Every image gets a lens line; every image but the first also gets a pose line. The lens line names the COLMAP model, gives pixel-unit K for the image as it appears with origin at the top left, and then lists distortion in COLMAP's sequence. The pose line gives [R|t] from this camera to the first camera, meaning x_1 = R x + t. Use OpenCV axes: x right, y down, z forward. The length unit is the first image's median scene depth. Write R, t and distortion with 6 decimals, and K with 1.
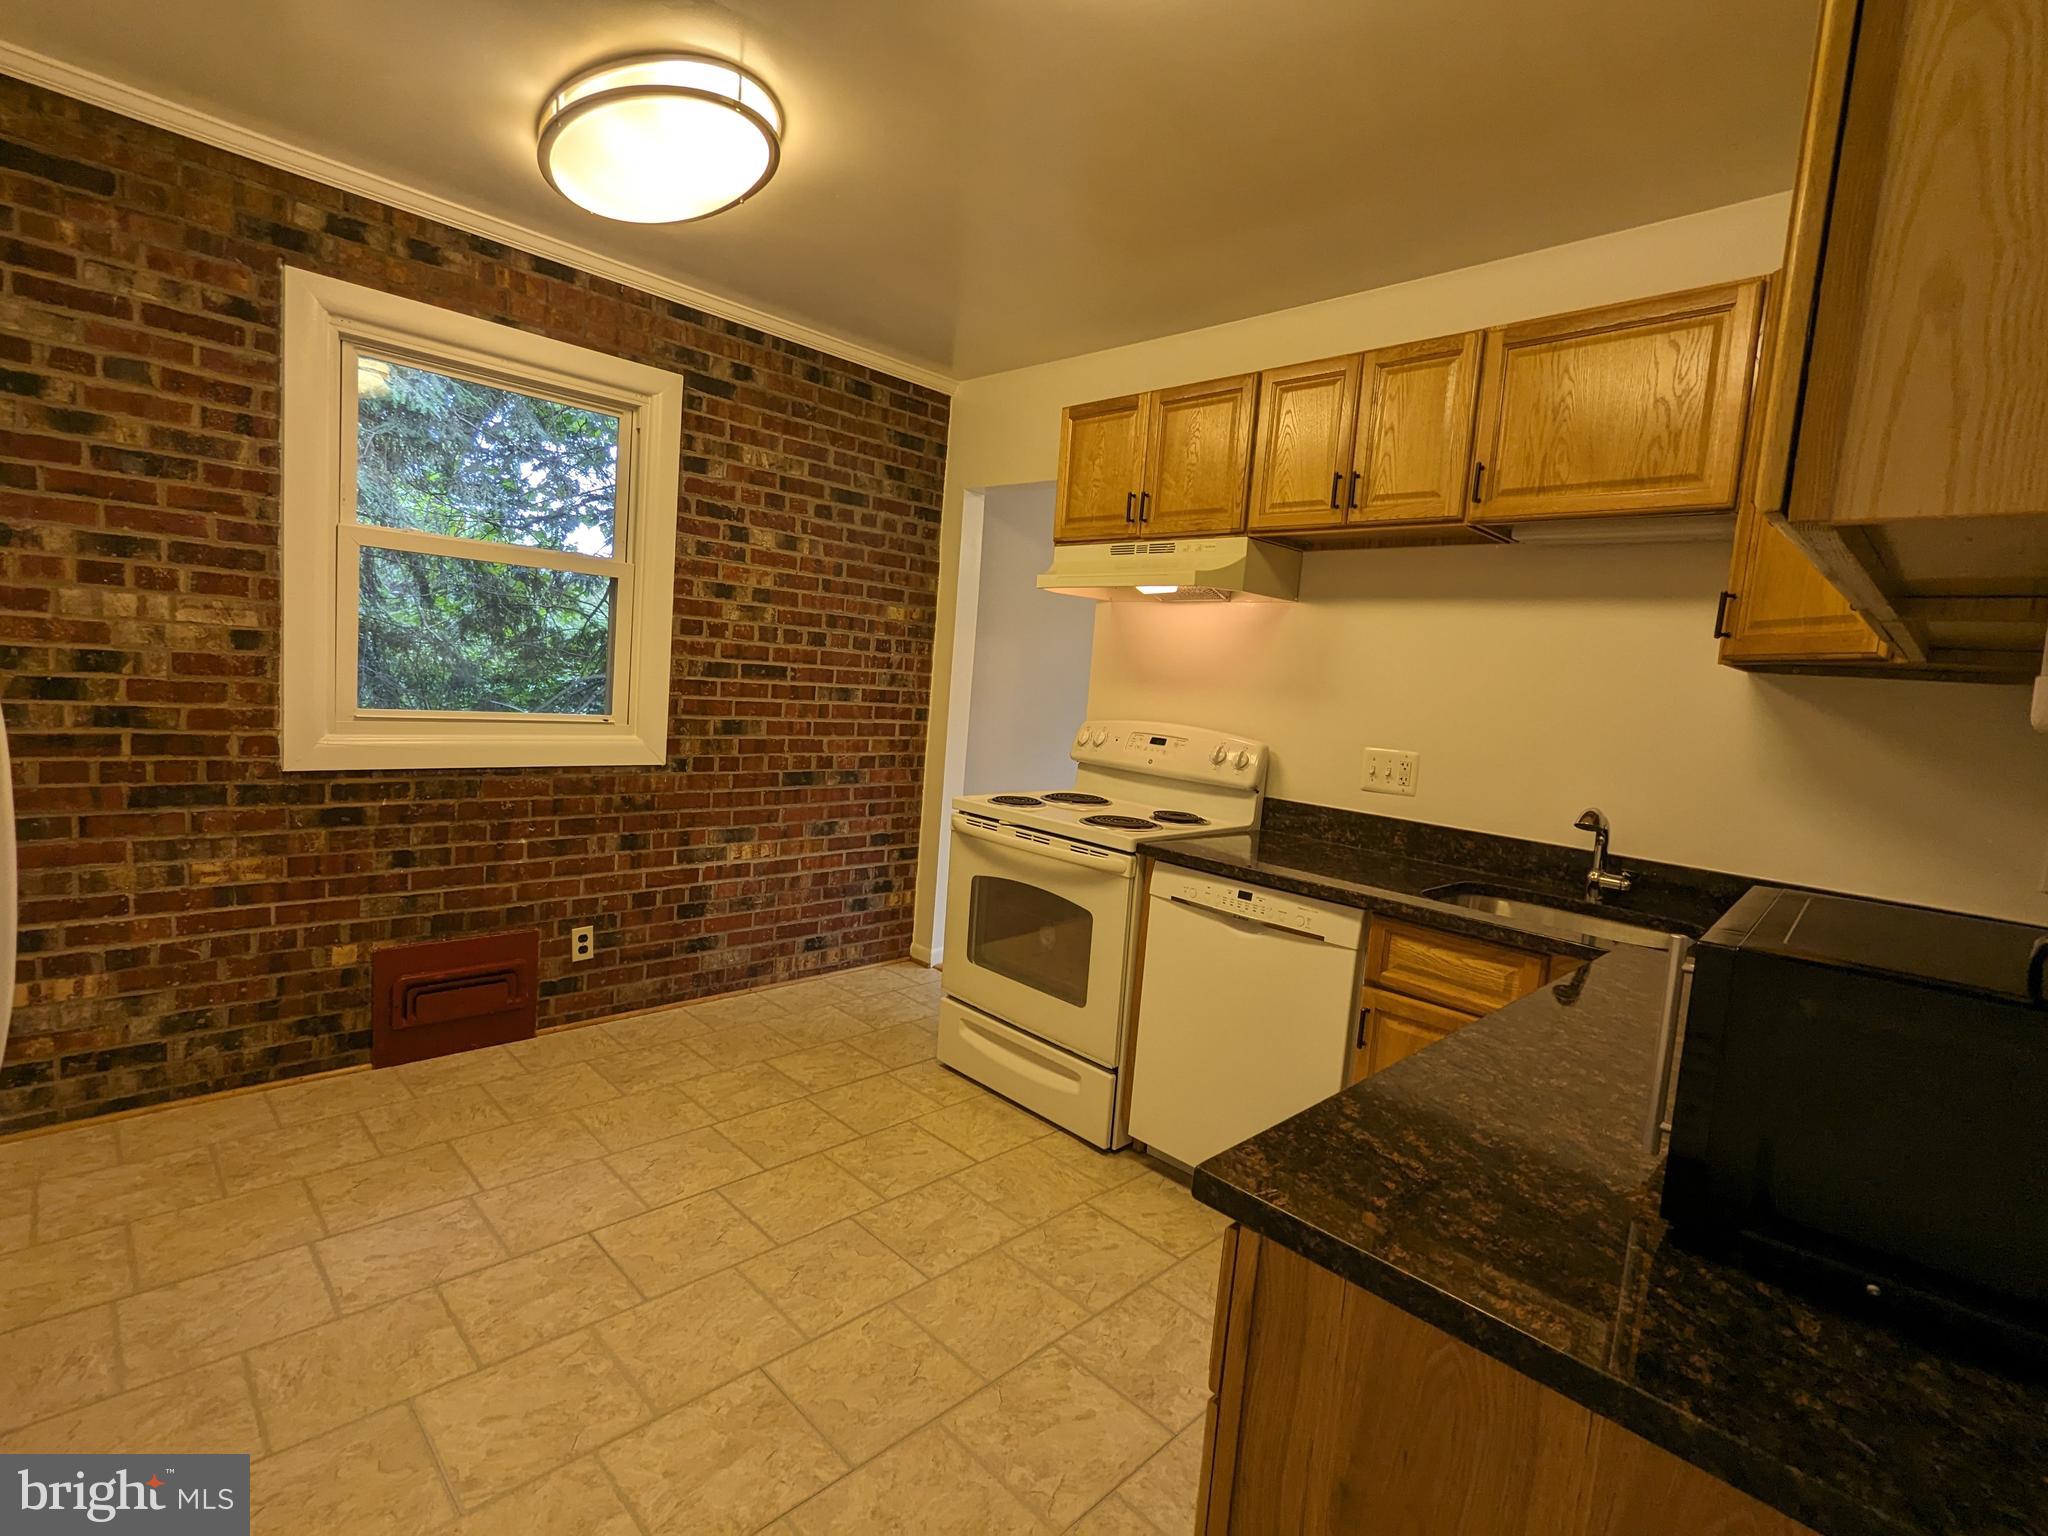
lens RADIAL K [[972.1, 0, 1031.4], [0, 972.1, 771.6], [0, 0, 1]] dist [-0.004413, 0.003880]
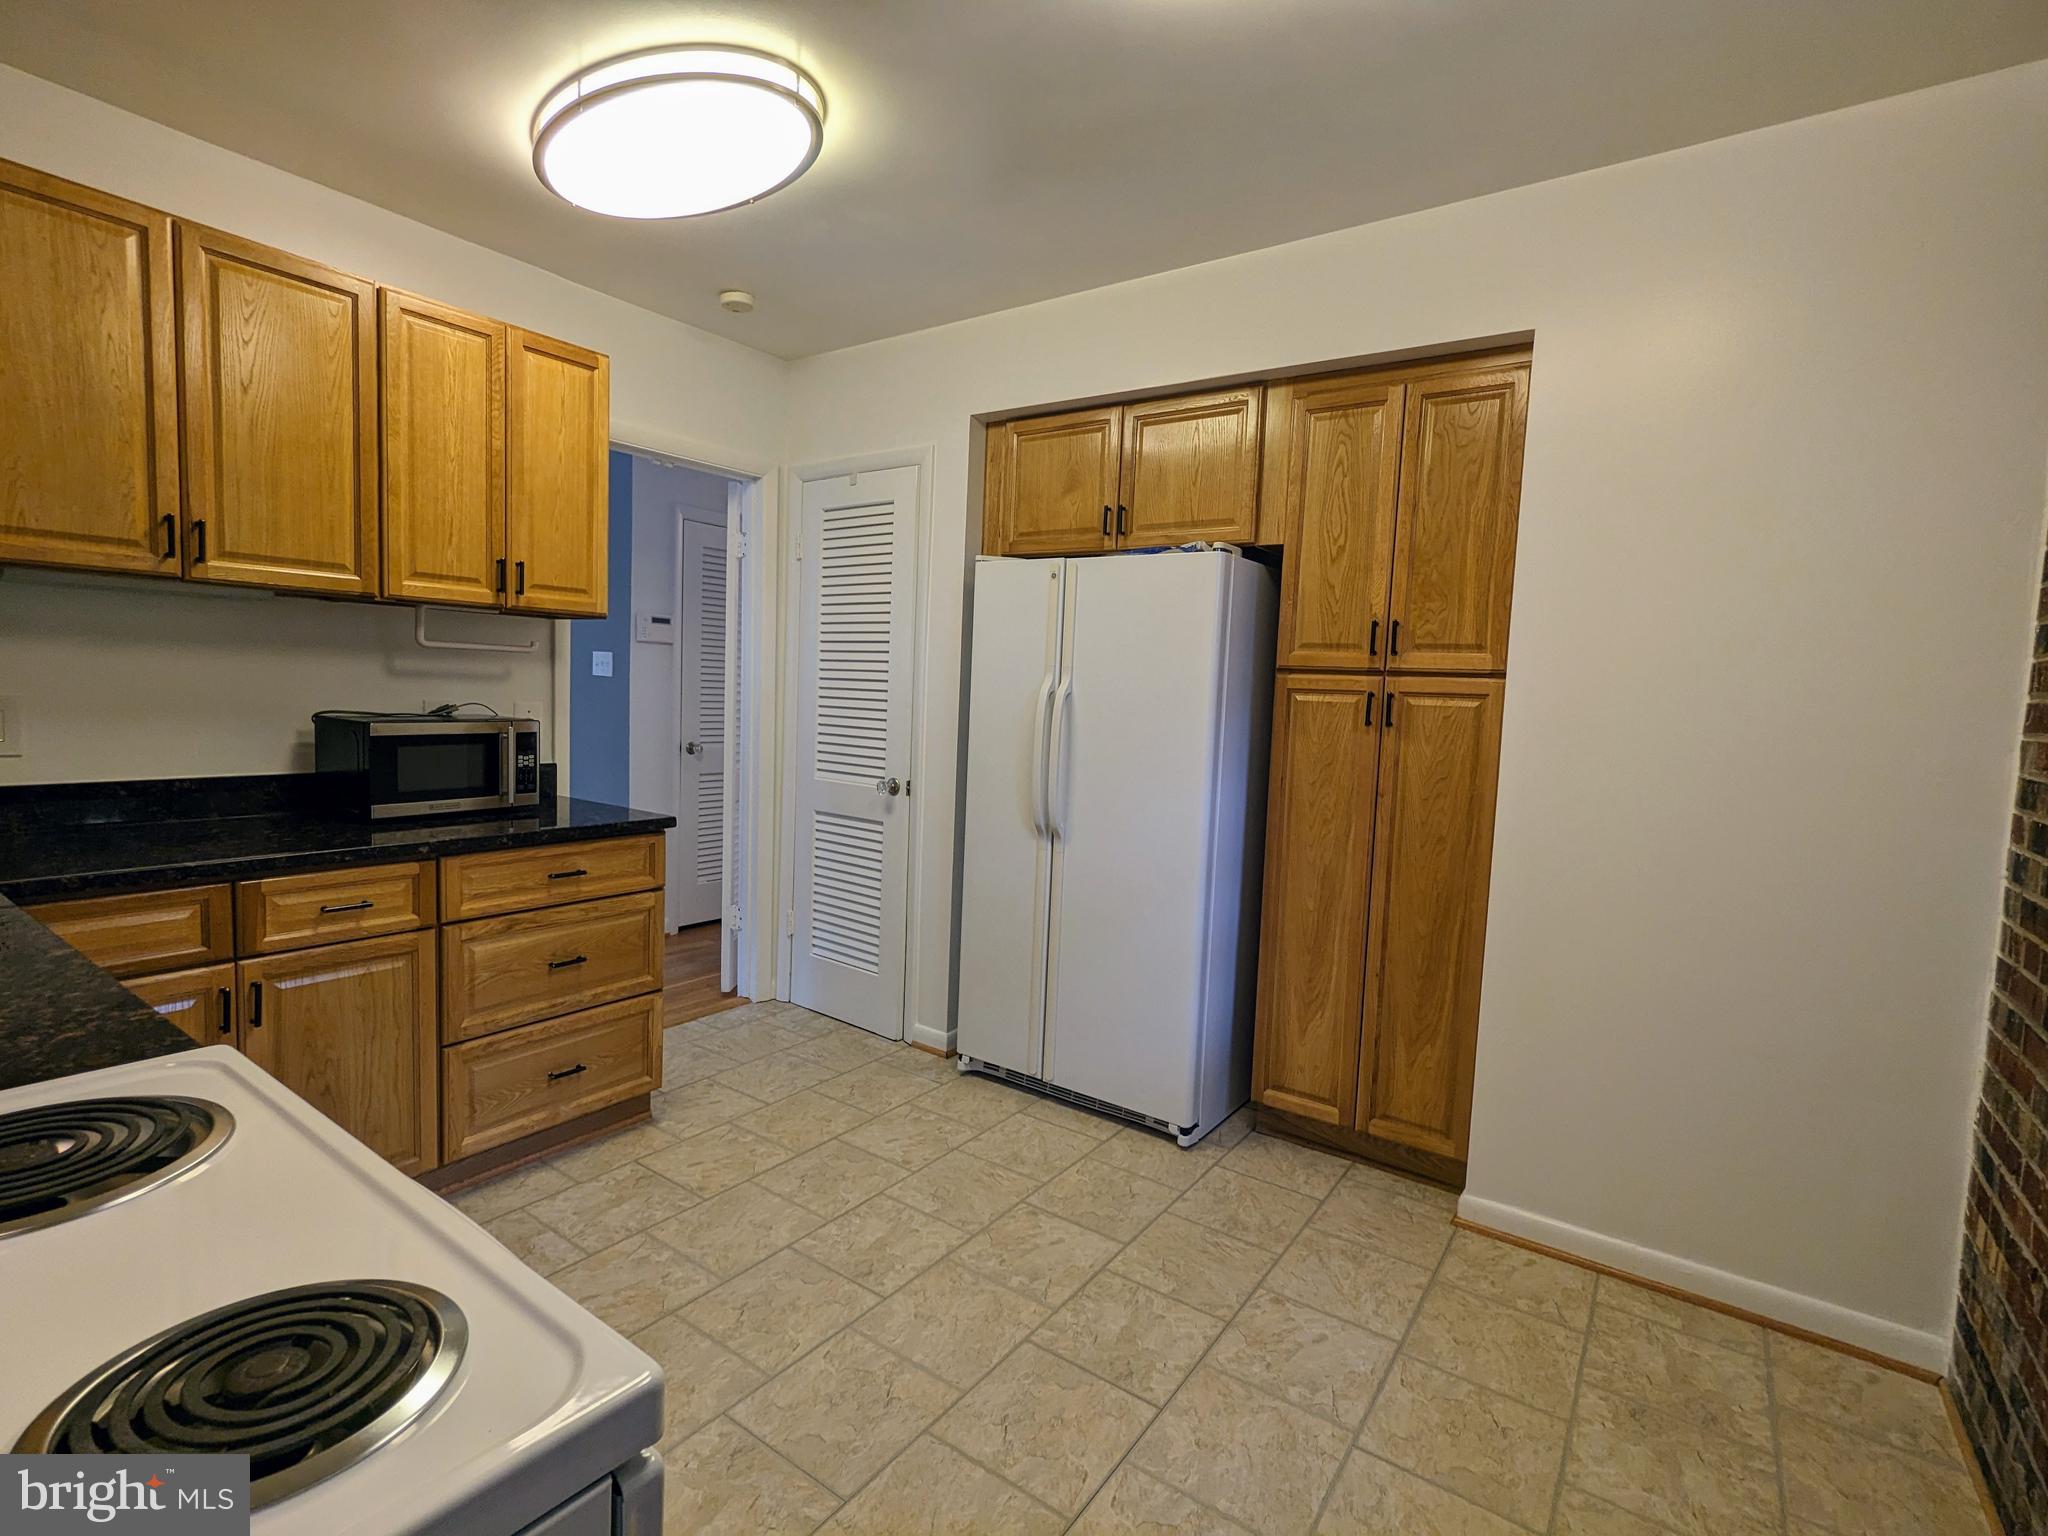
lens RADIAL K [[972.1, 0, 1031.6], [0, 972.1, 768.4], [0, 0, 1]] dist [-0.004413, 0.003880]
pose [[-0.978205, -0.103104, -0.180233, -0.108002], [-0.134189, 0.976300, 0.169797, -0.123531], [0.158455, 0.190281, -0.968858, 1.209418]]
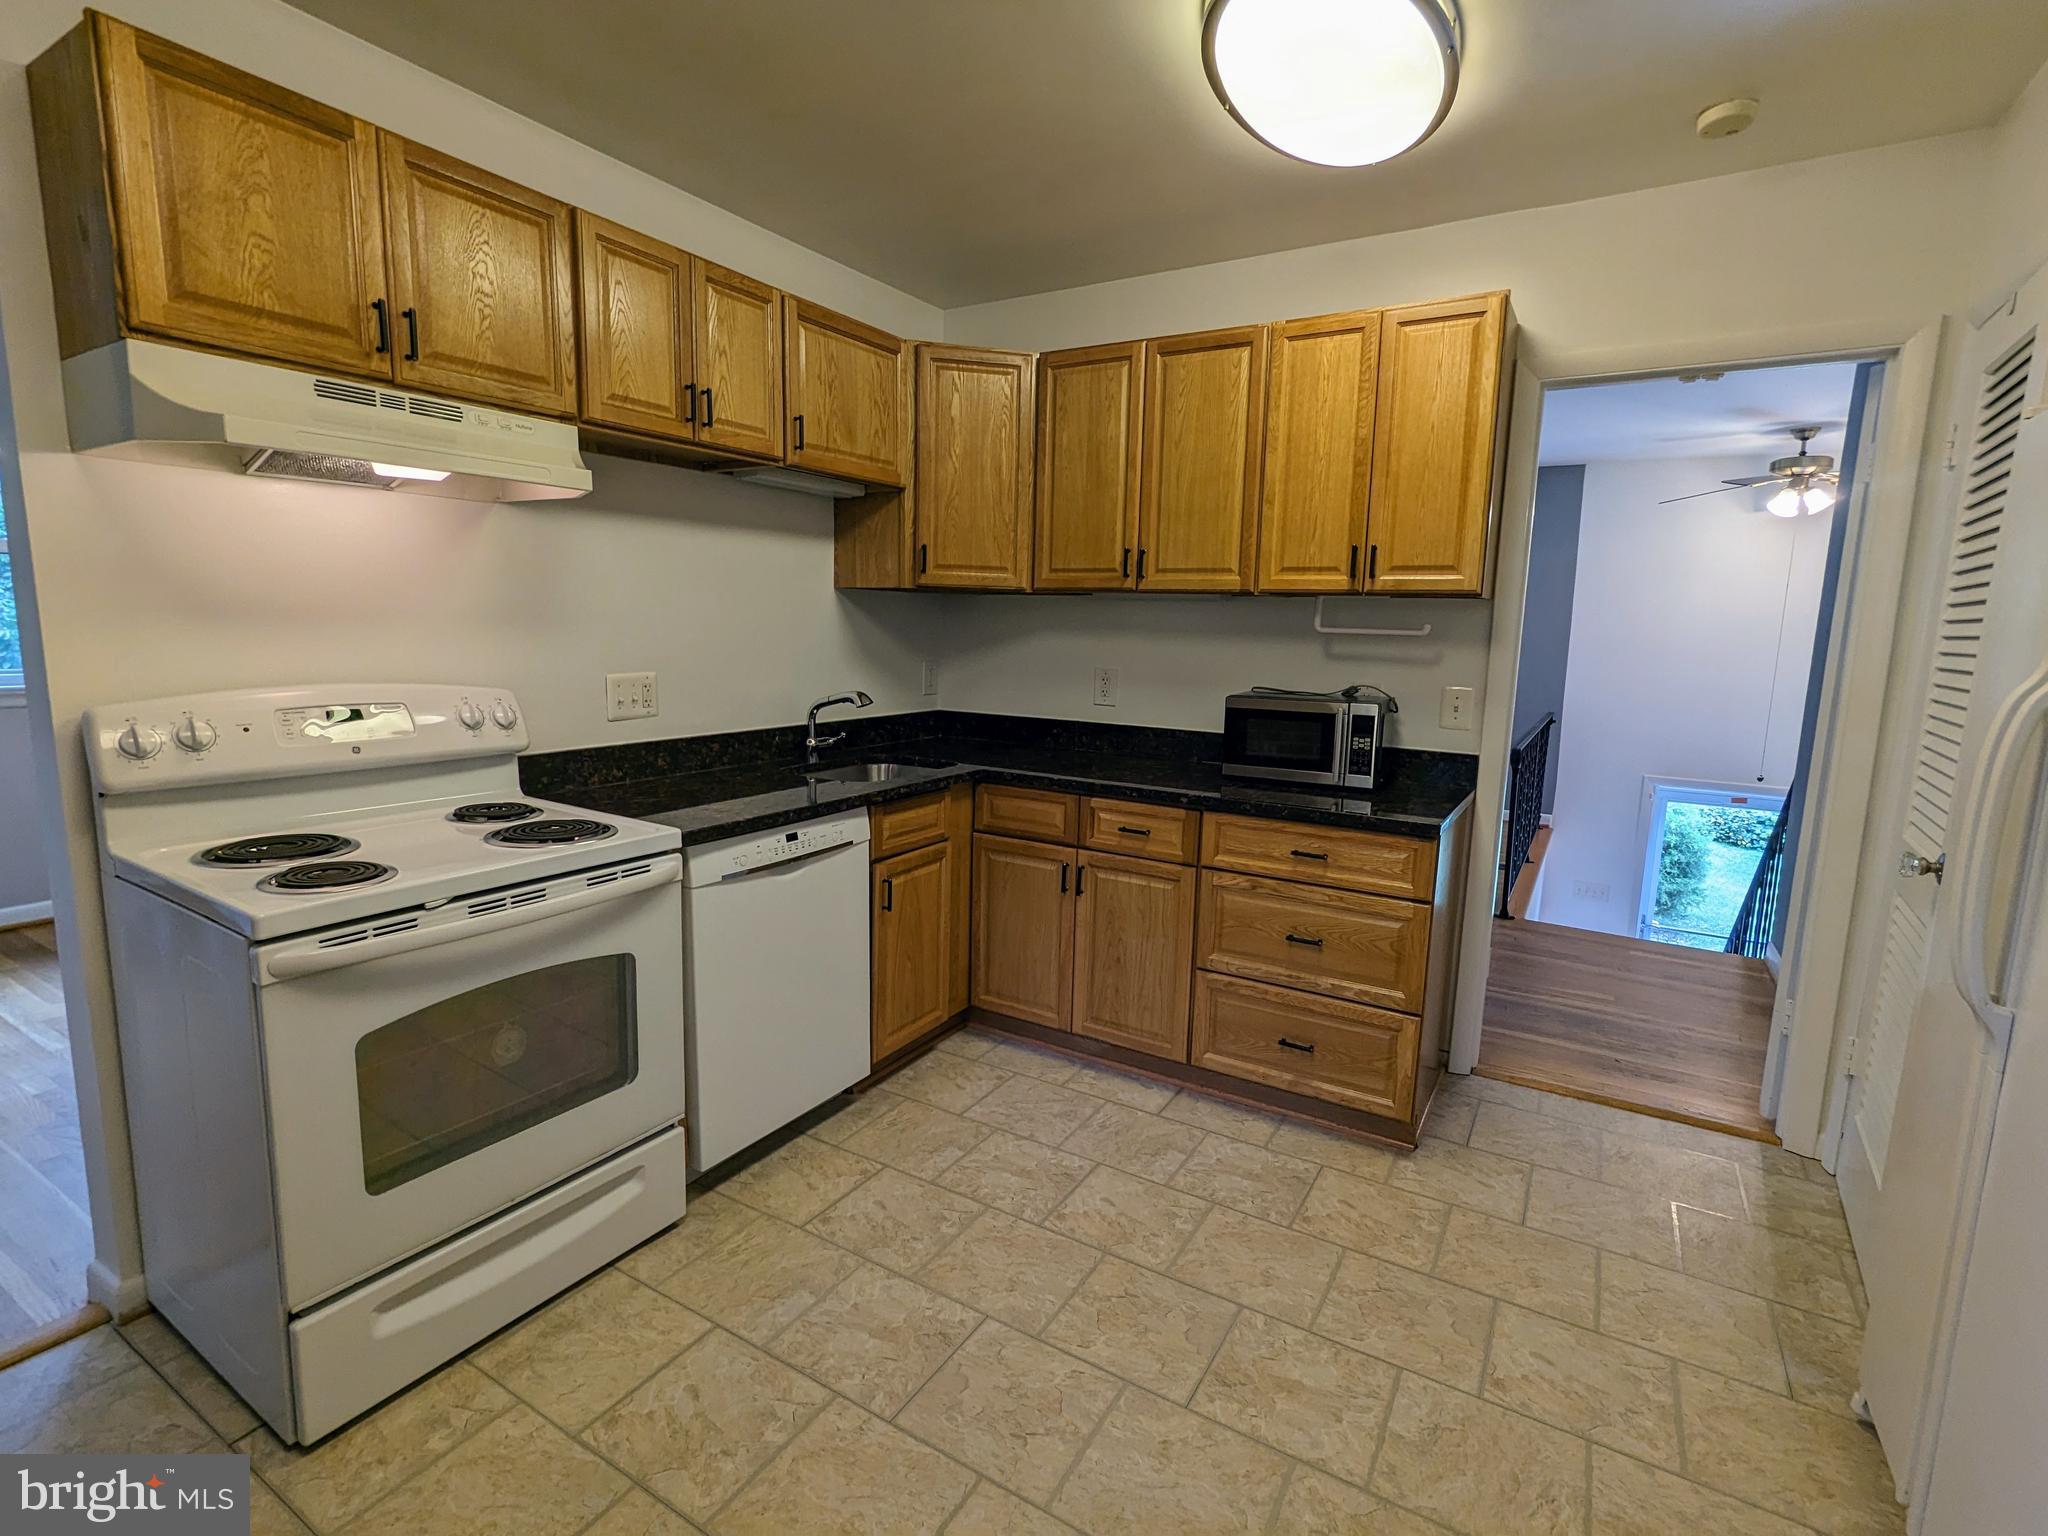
lens RADIAL K [[972.1, 0, 1015.6], [0, 972.1, 768.5], [0, 0, 1]] dist [-0.004413, 0.003880]
pose [[-0.230012, -0.229330, 0.945781, -0.595815], [0.057847, 0.966898, 0.248519, -0.136654], [-0.971467, 0.111873, -0.209133, 0.775987]]
